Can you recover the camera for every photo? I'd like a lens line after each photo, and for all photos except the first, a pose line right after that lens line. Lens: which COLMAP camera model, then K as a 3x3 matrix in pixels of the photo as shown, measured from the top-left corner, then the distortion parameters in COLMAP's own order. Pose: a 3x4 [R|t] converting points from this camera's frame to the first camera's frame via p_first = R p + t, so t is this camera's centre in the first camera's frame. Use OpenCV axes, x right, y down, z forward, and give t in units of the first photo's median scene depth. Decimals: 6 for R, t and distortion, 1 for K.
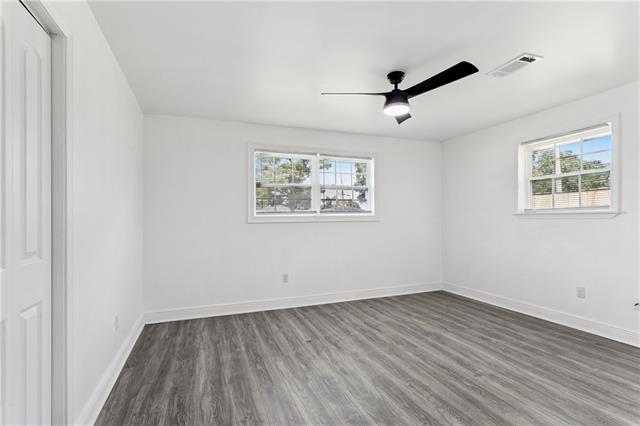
lens RADIAL K [[305.9, 0, 316.9], [0, 305.9, 215.2], [0, 0, 1]] dist [-0.002895, 0.000101]
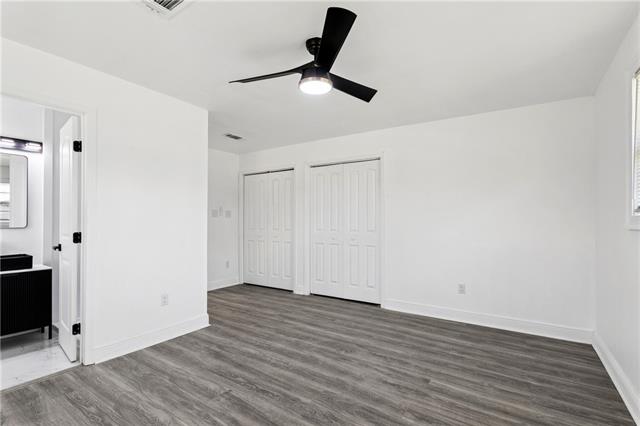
lens RADIAL K [[305.9, 0, 320.9], [0, 305.9, 216.6], [0, 0, 1]] dist [-0.002895, 0.000101]
pose [[-0.815781, -0.000324, -0.578361, 0.726282], [0.011782, 0.999783, -0.017180, 0.008779], [0.578241, -0.020830, -0.815600, 1.685535]]
